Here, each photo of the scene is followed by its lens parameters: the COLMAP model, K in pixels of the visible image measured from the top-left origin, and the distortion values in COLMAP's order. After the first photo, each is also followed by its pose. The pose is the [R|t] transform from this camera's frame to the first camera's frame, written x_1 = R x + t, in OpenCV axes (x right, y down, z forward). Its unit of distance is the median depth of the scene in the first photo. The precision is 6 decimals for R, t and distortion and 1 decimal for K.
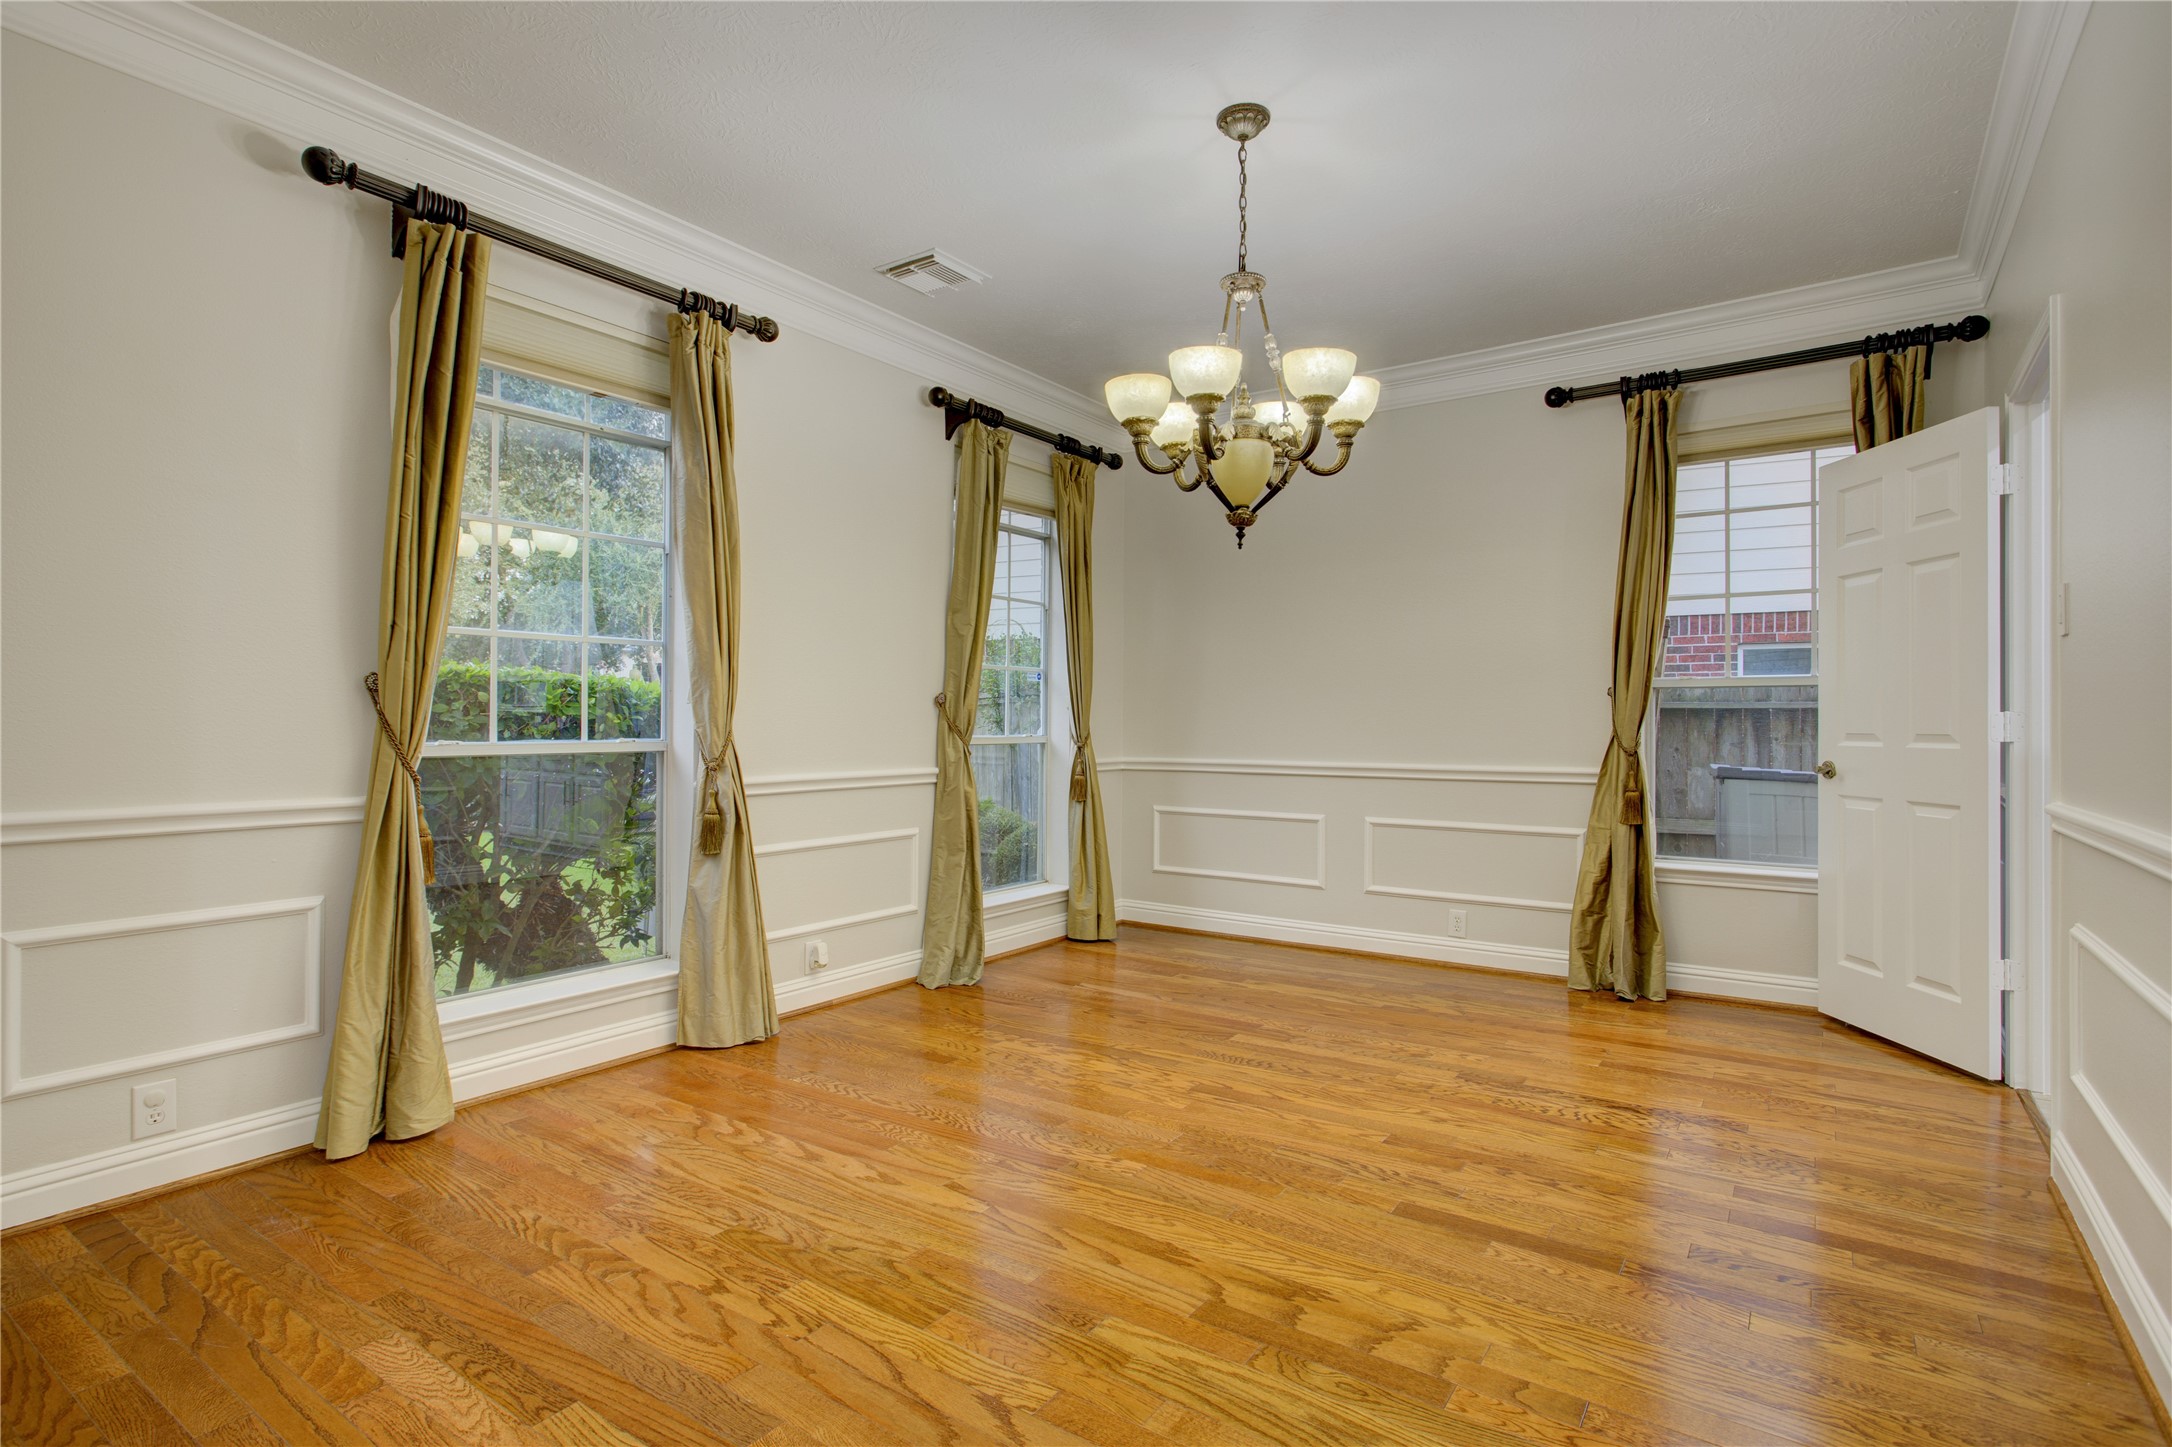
lens RADIAL K [[1054.6, 0, 1082.3], [0, 1054.6, 731.0], [0, 0, 1]] dist [-0.004832, 0.000216]
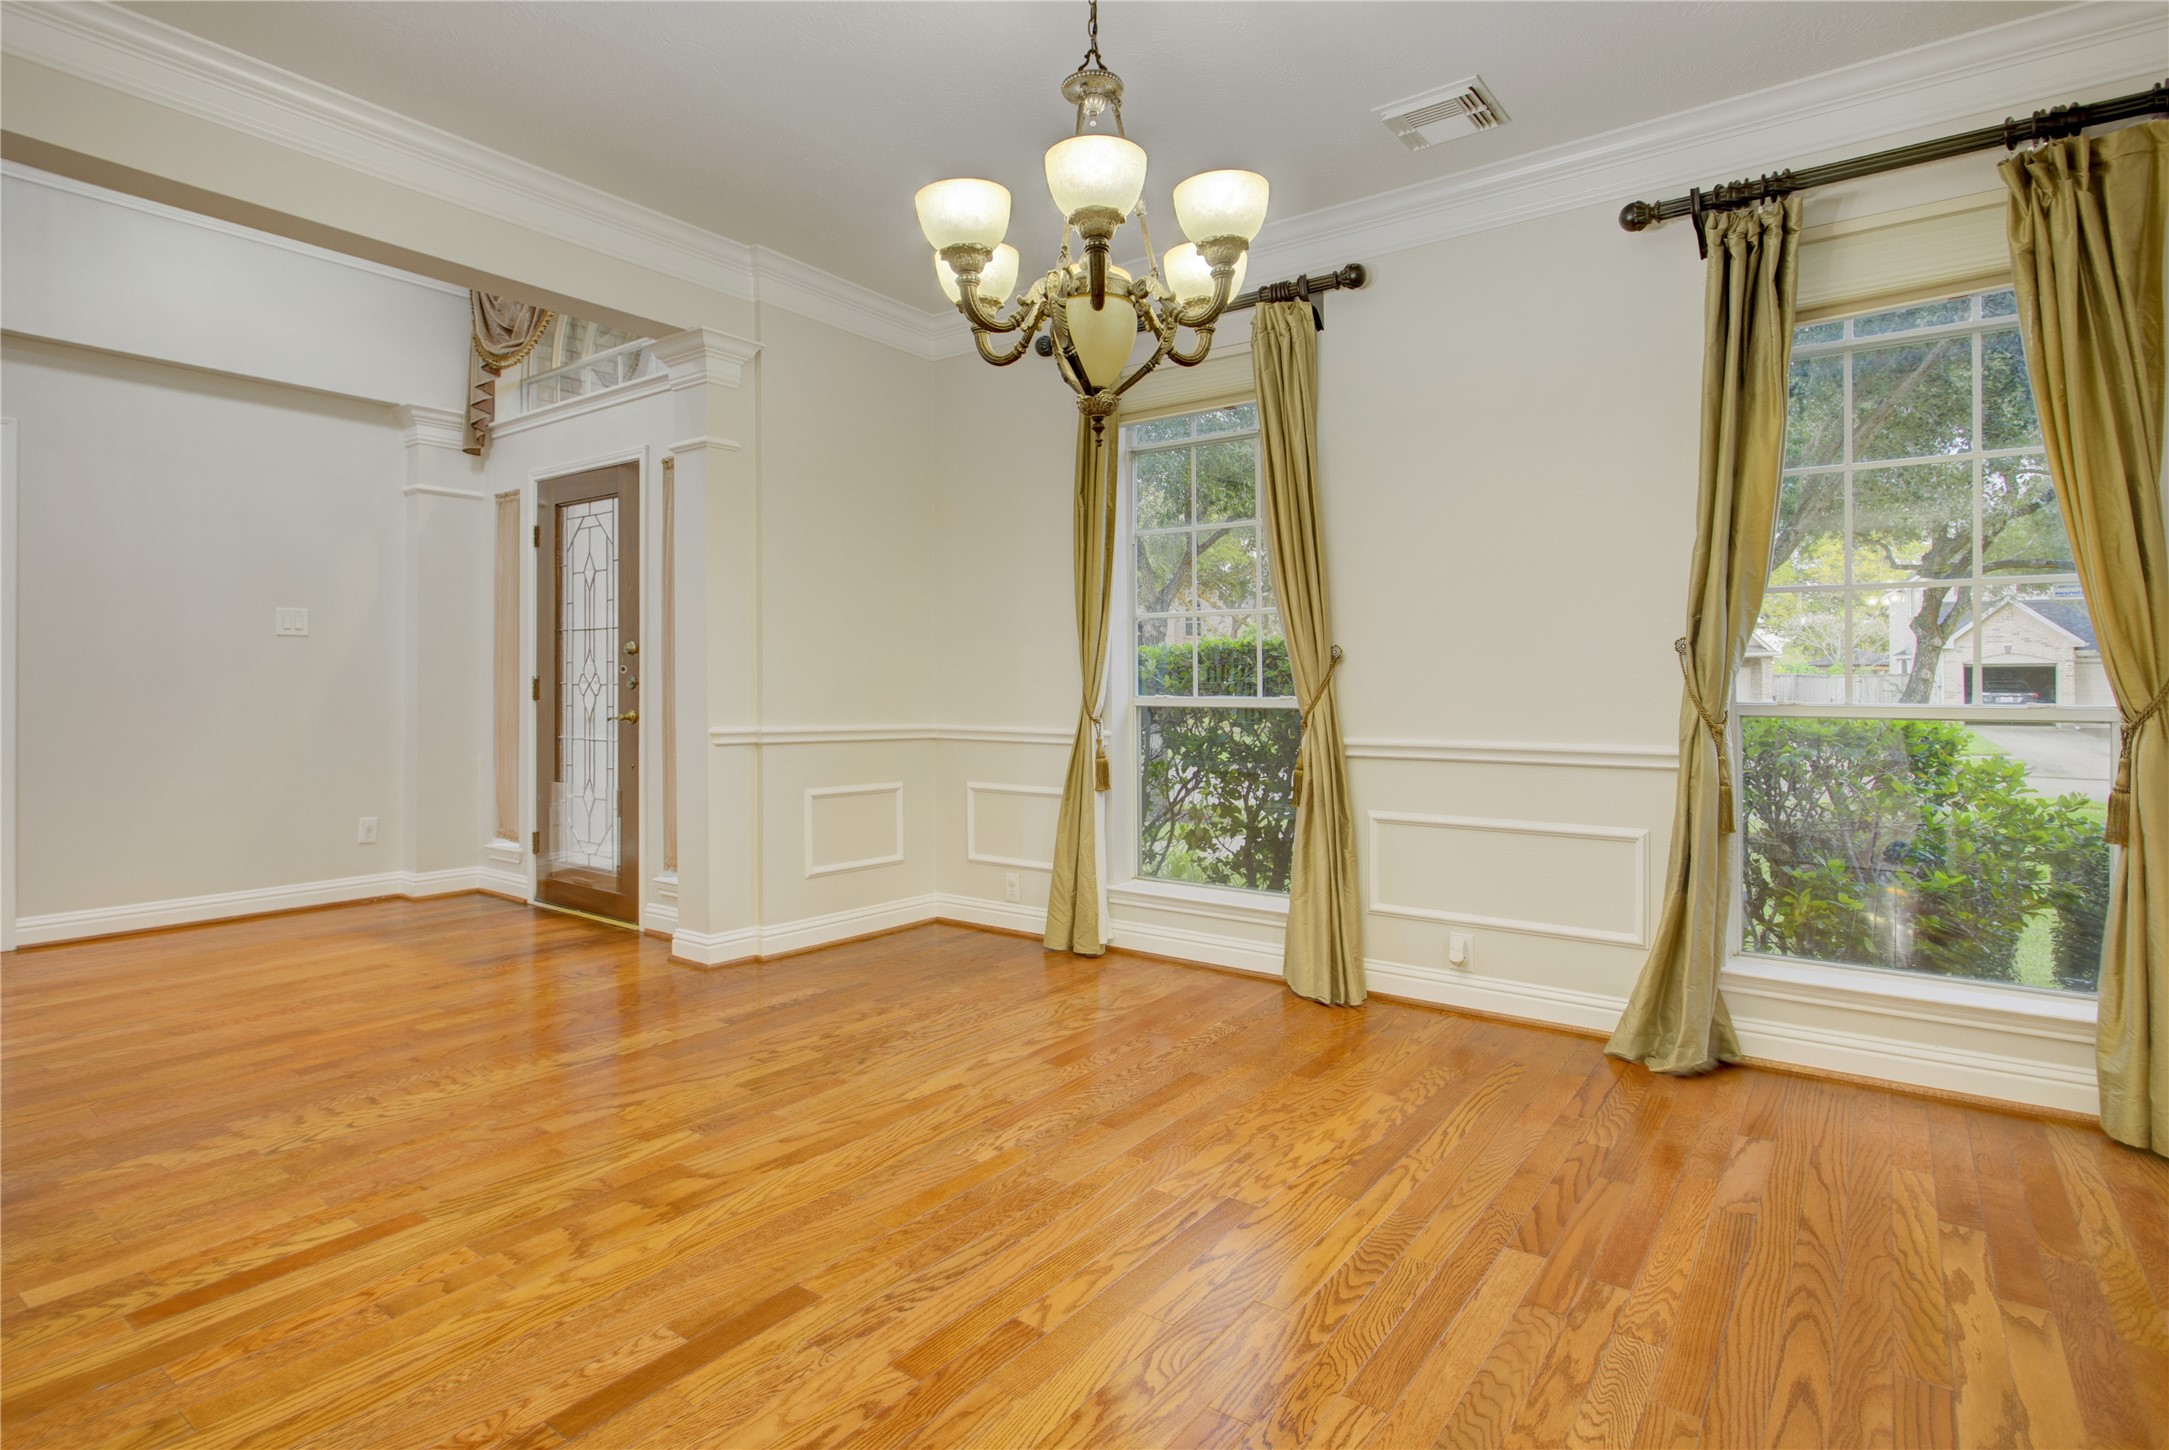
lens RADIAL K [[1112.9, 0, 1114.7], [0, 1112.9, 680.3], [0, 0, 1]] dist [-0.001613, -0.000695]
pose [[-0.021956, -0.004515, -0.999749, 1.063410], [-0.004059, 0.999982, -0.004427, -0.006232], [0.999751, 0.003961, -0.021974, 1.168230]]
